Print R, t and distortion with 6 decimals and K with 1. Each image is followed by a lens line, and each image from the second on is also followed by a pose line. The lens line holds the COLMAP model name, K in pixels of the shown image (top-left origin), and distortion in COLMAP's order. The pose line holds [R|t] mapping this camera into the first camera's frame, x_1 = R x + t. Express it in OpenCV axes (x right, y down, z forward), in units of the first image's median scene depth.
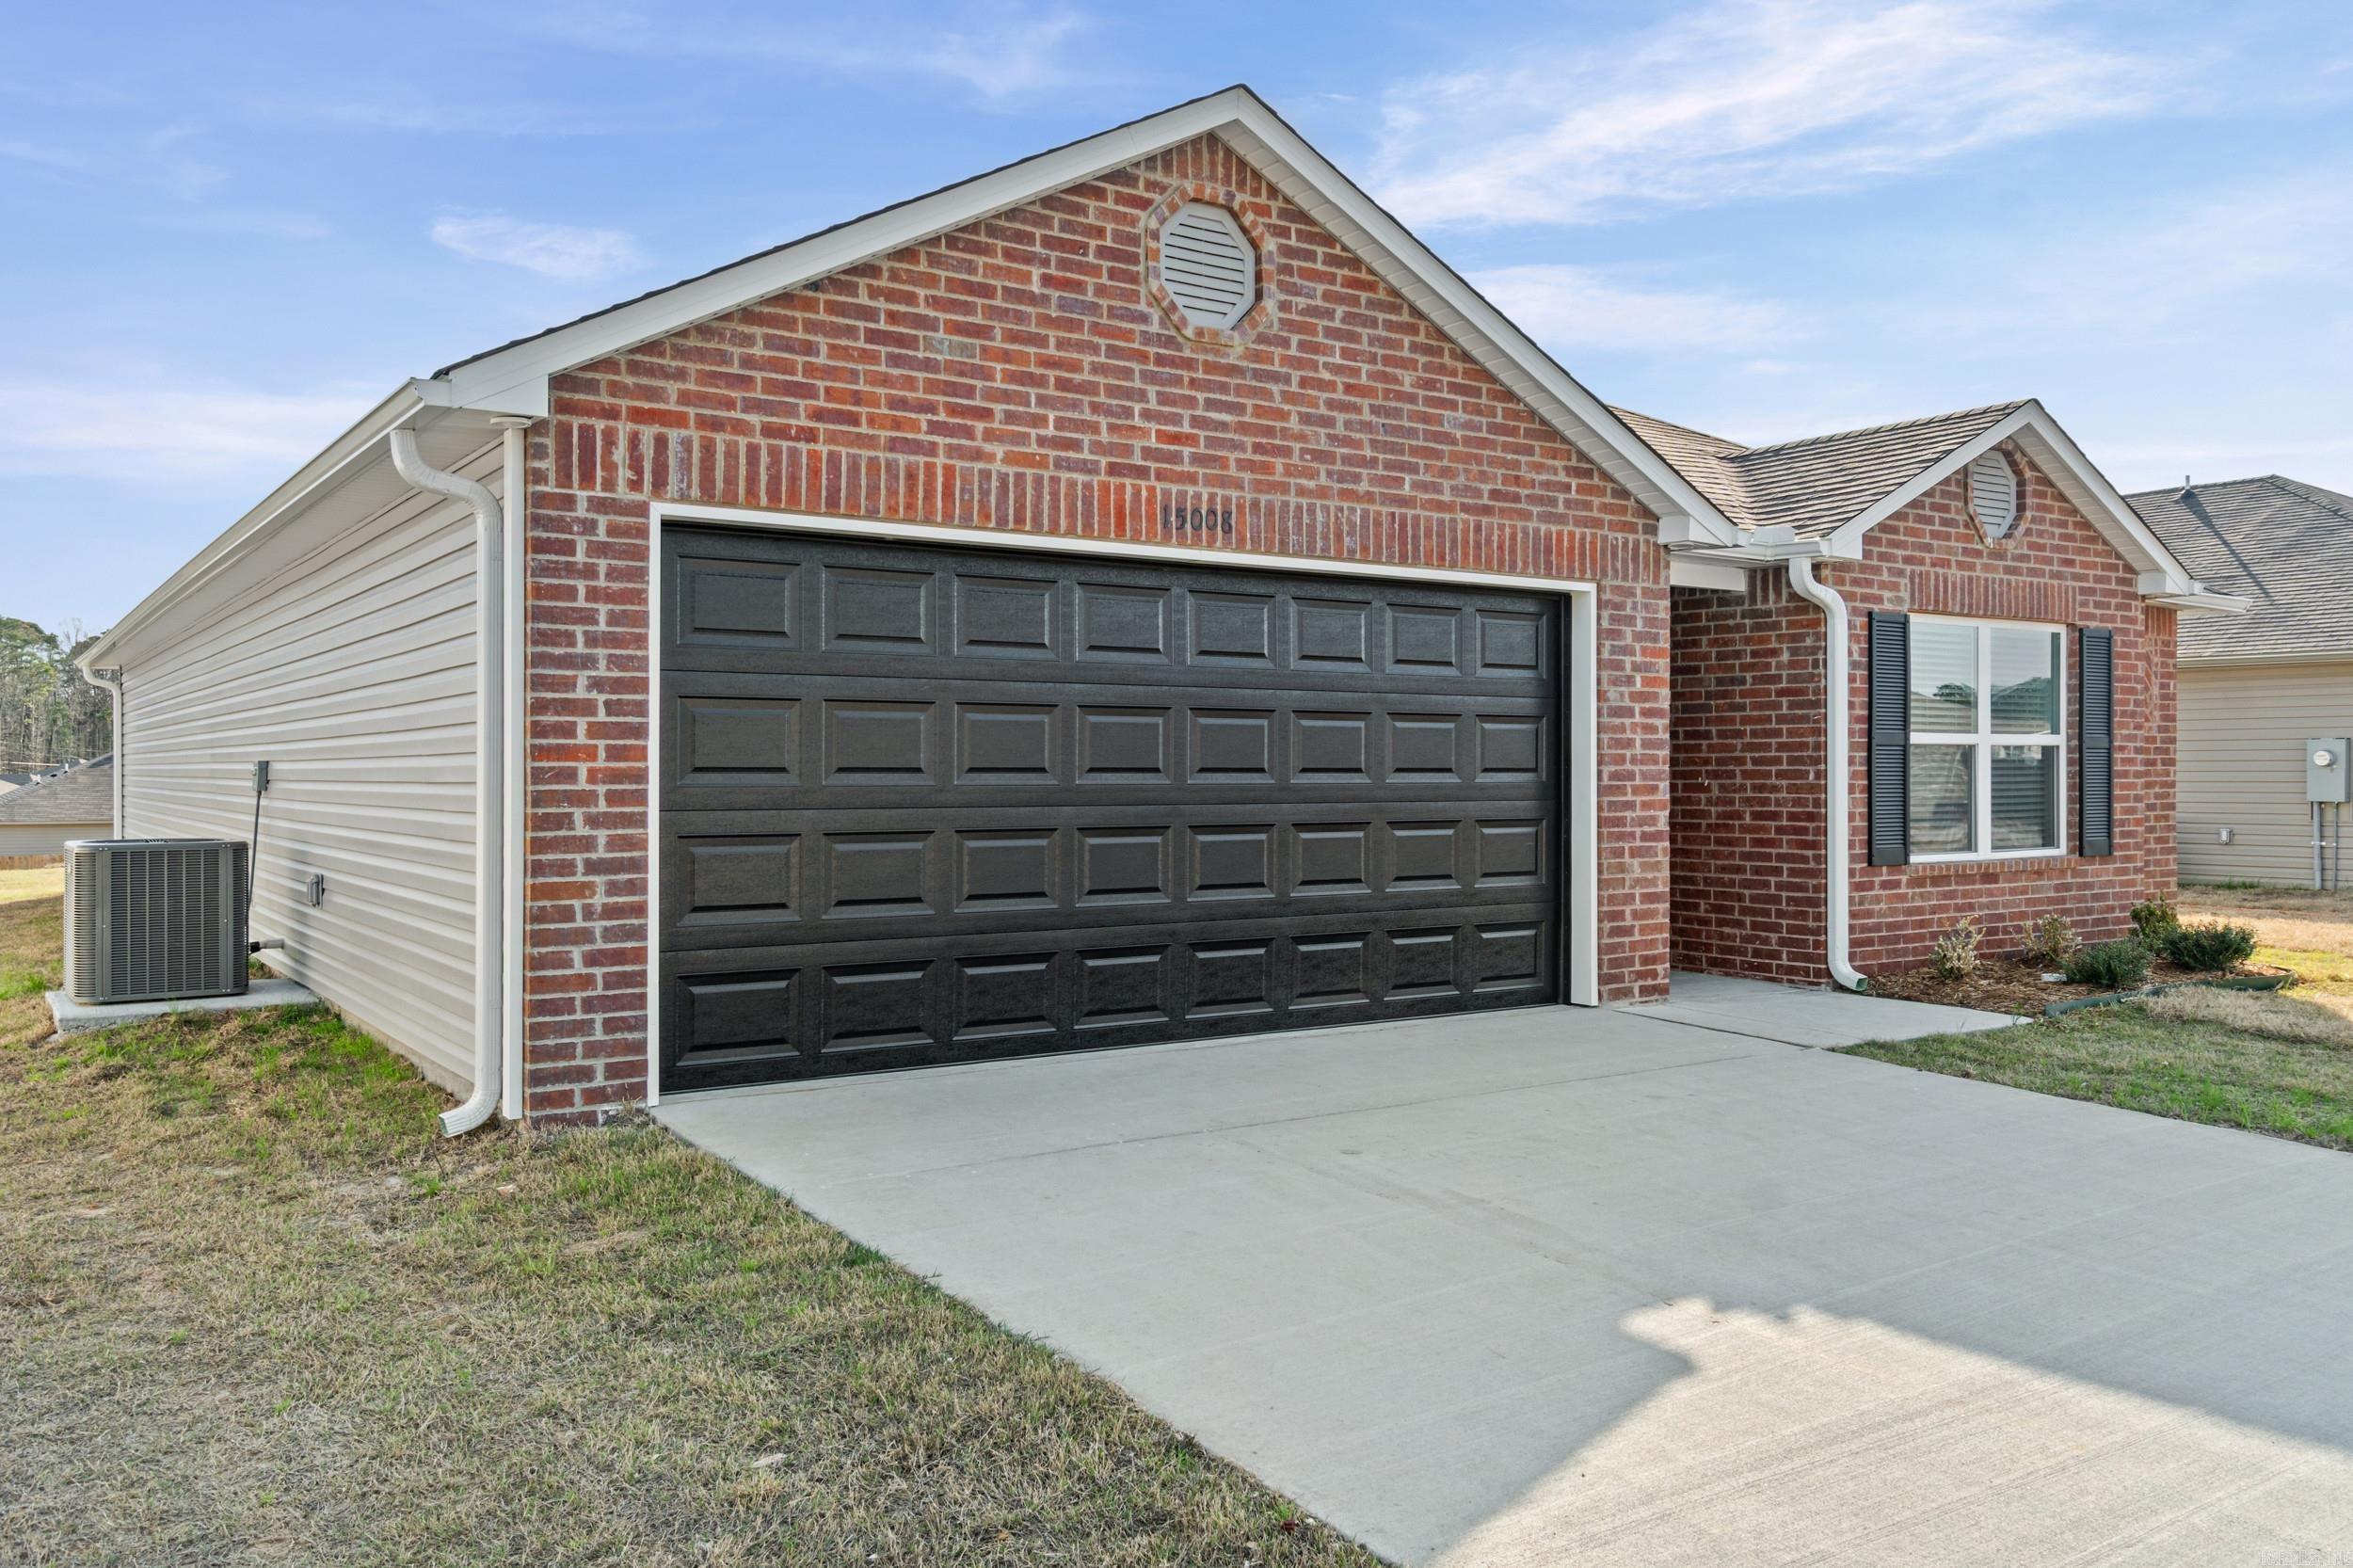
lens RADIAL K [[1817.2, 0, 1179.1], [0, 1817.2, 782.9], [0, 0, 1]] dist [0.005933, -0.007492]
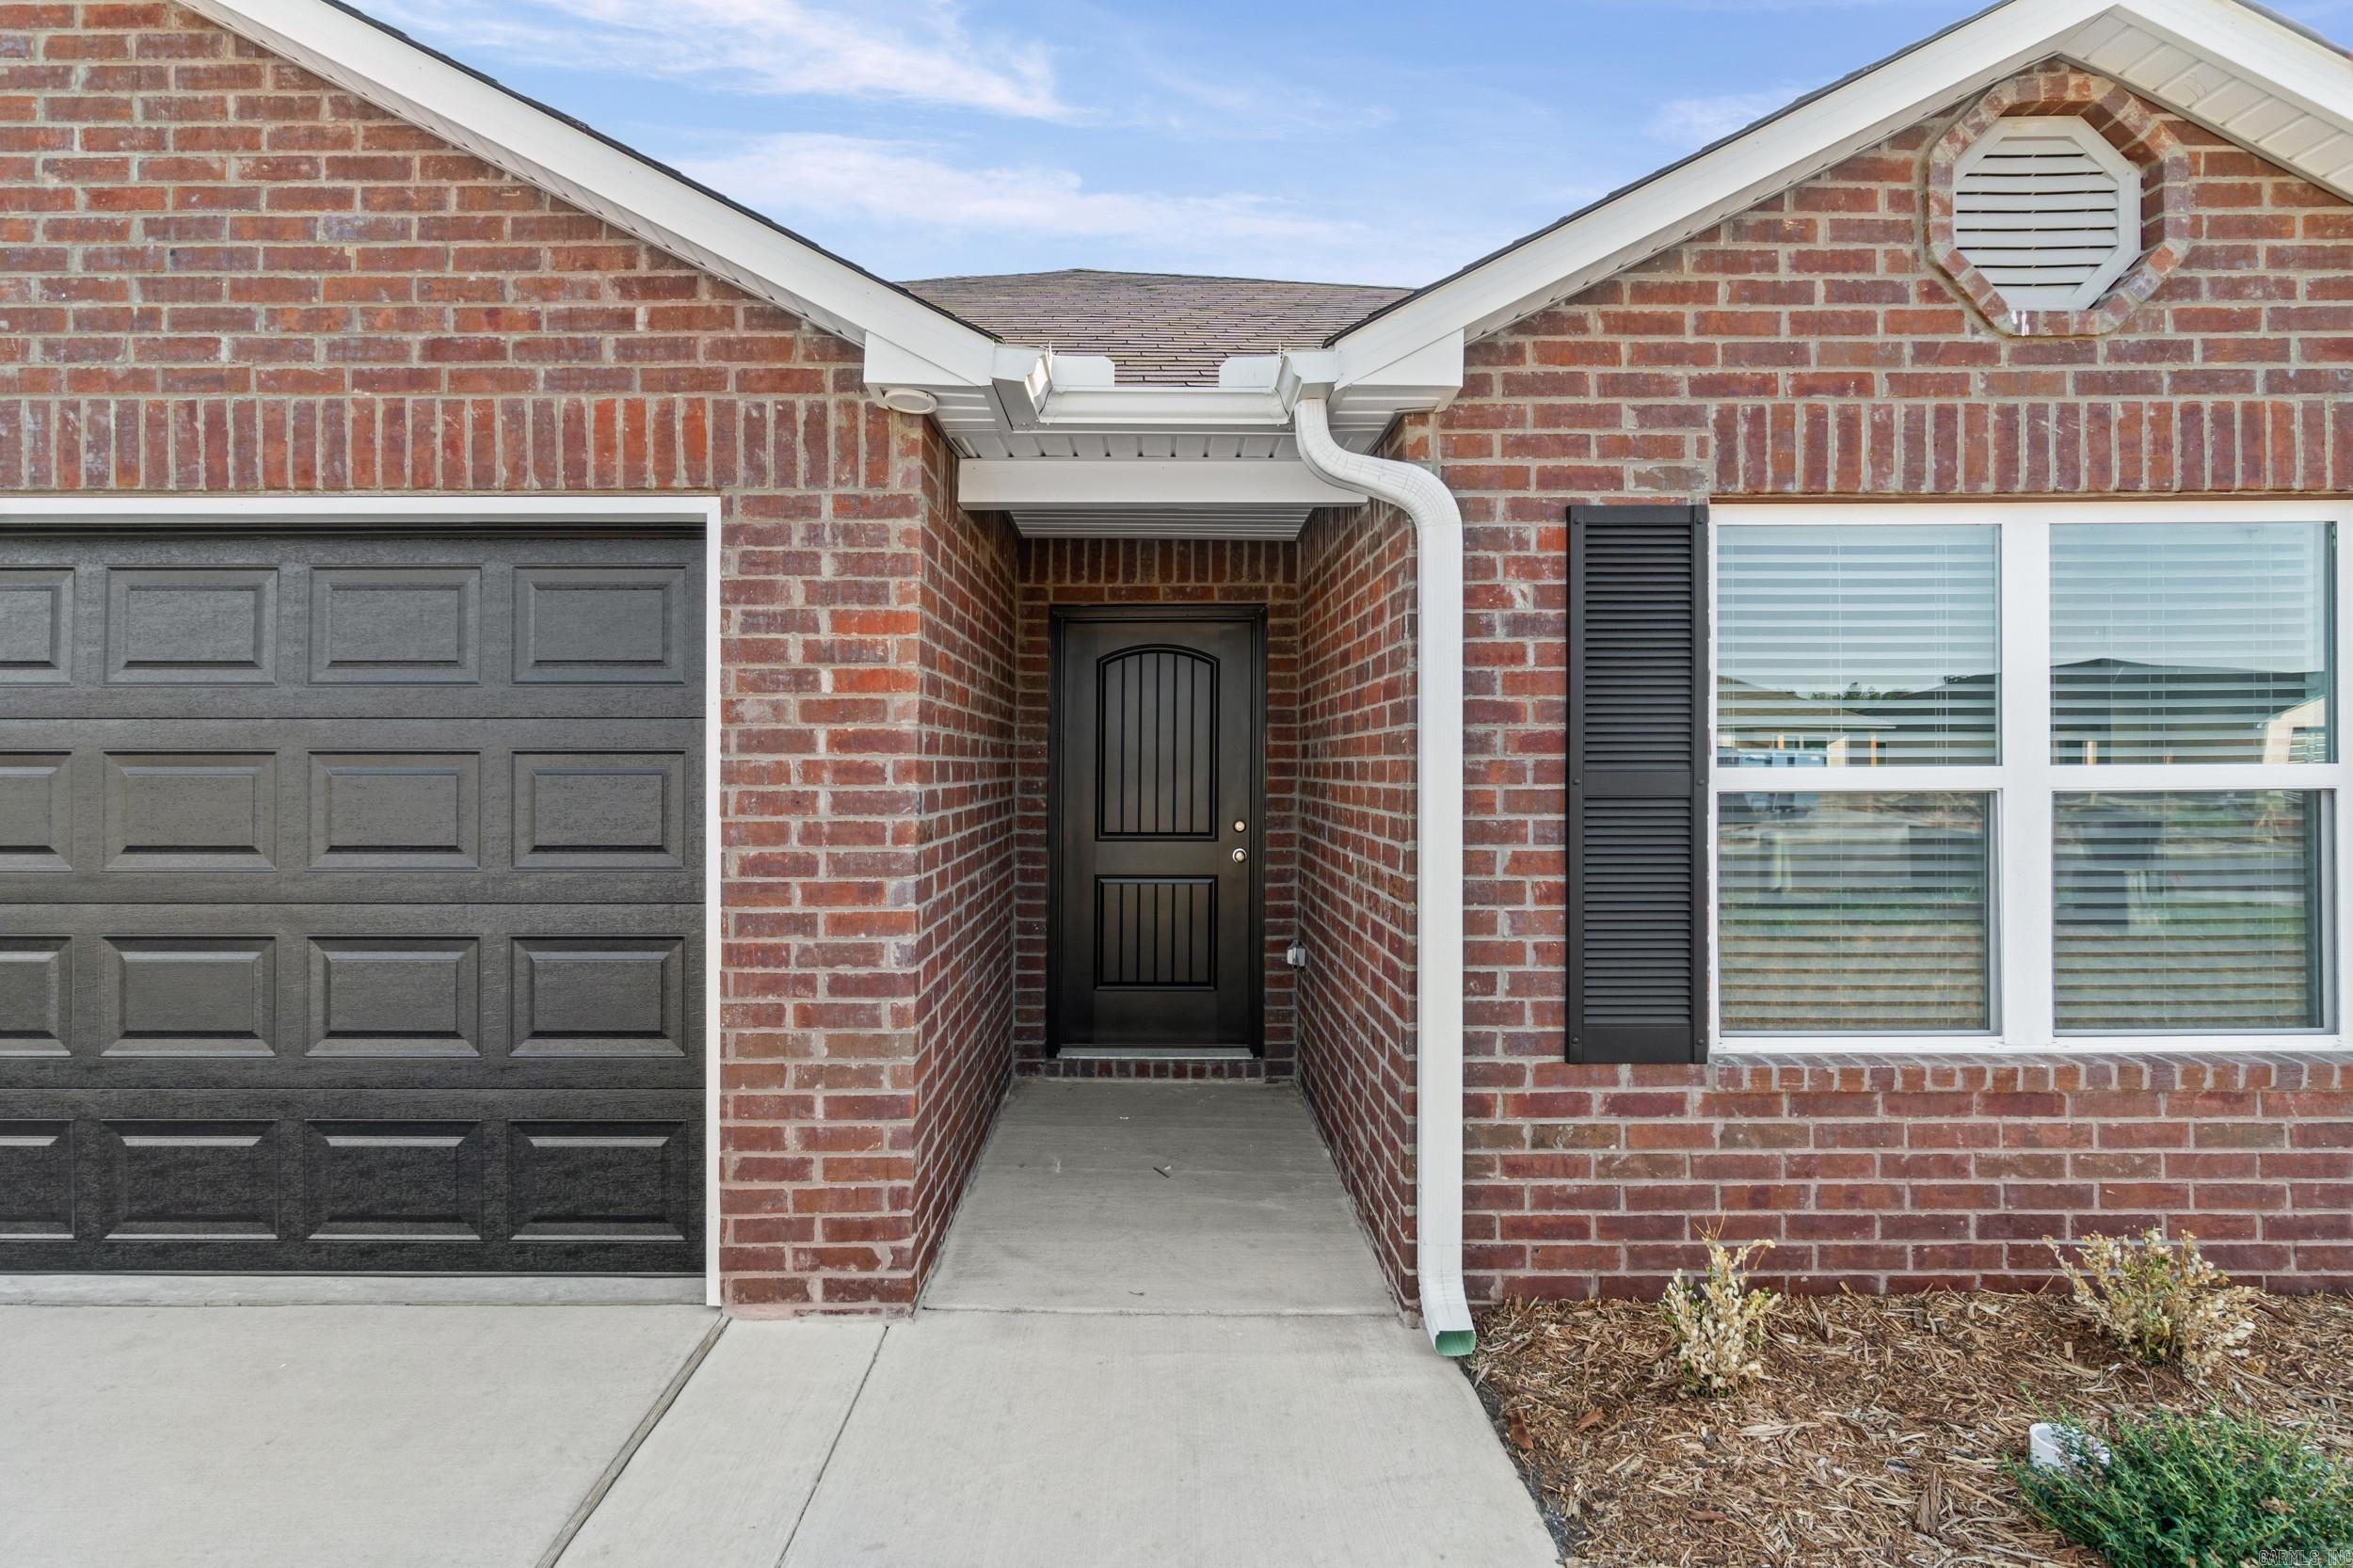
lens RADIAL K [[1057.6, 0, 1156.9], [0, 1057.6, 762.9], [0, 0, 1]] dist [-0.001870, 0.000840]
pose [[0.826770, -0.003862, -0.562527, 0.499347], [-0.001280, 0.999961, -0.008748, -0.030392], [0.562539, 0.007952, 0.826732, 0.811350]]
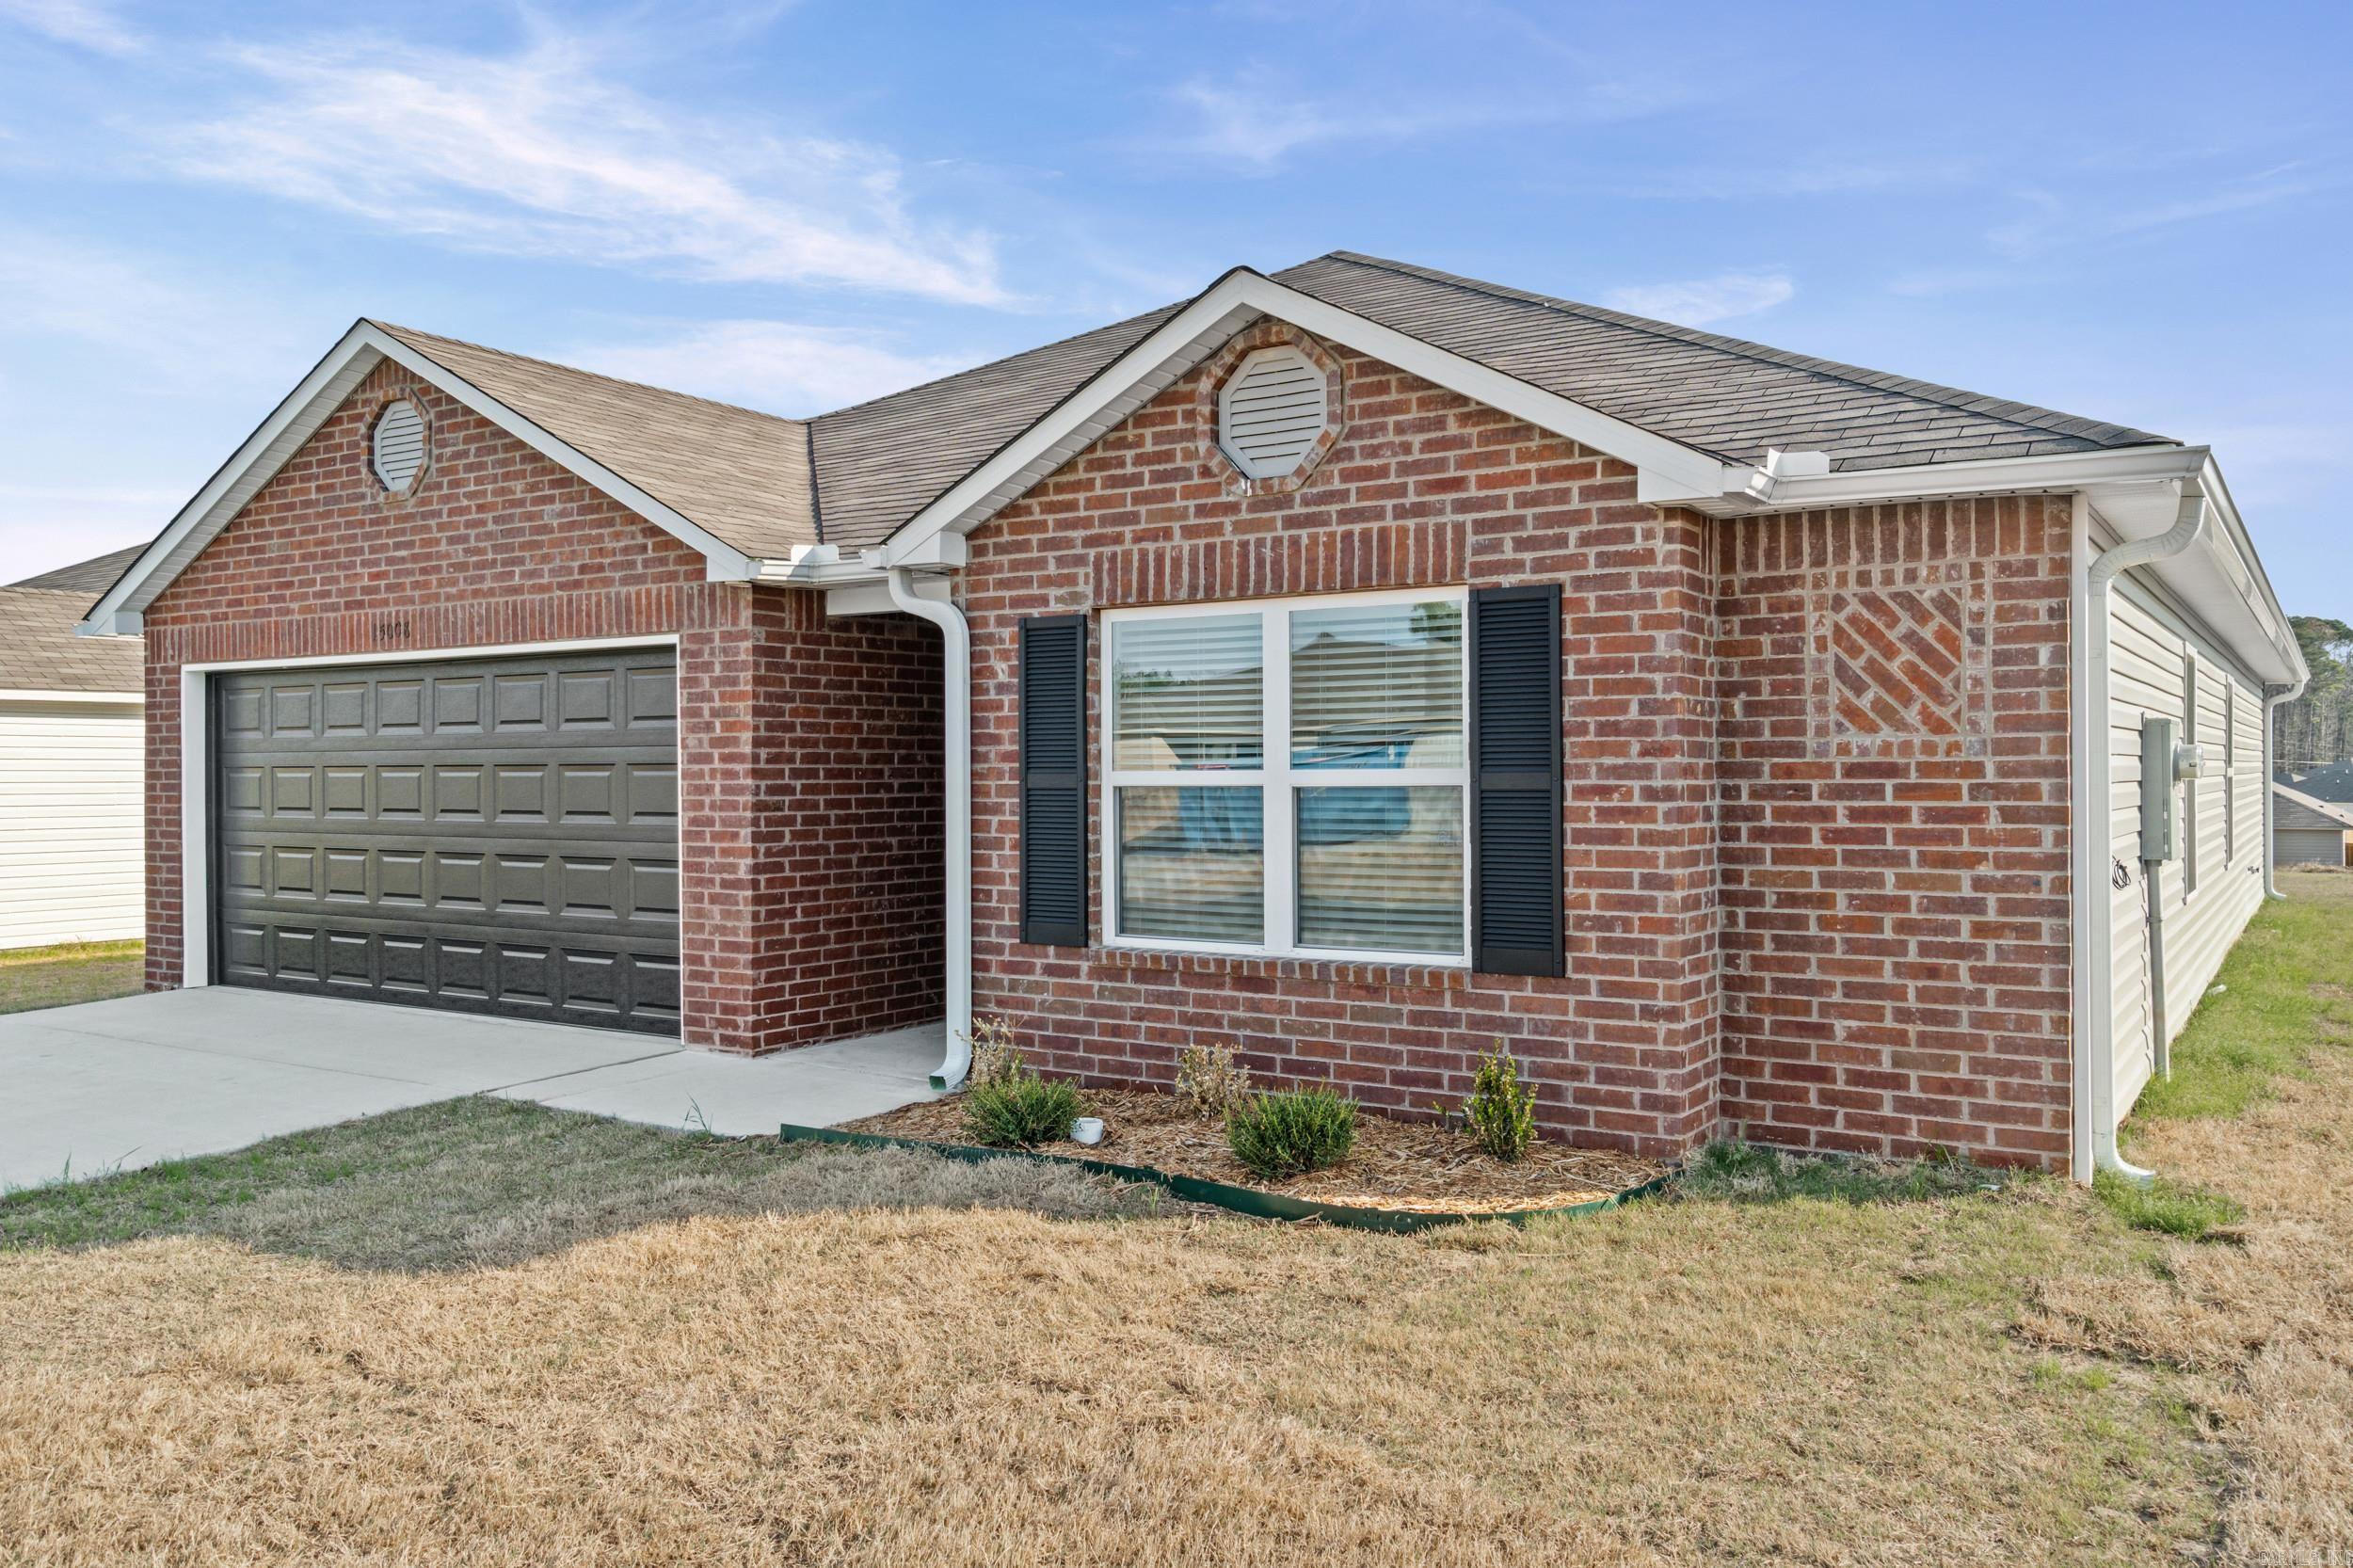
lens RADIAL K [[1817.2, 0, 1163.8], [0, 1817.2, 739.7], [0, 0, 1]] dist [0.005933, -0.007492]
pose [[0.378801, -0.006670, -0.925454, 1.270320], [0.008307, 0.999958, -0.003807, -0.043255], [0.925441, -0.006245, 0.378841, 0.854152]]
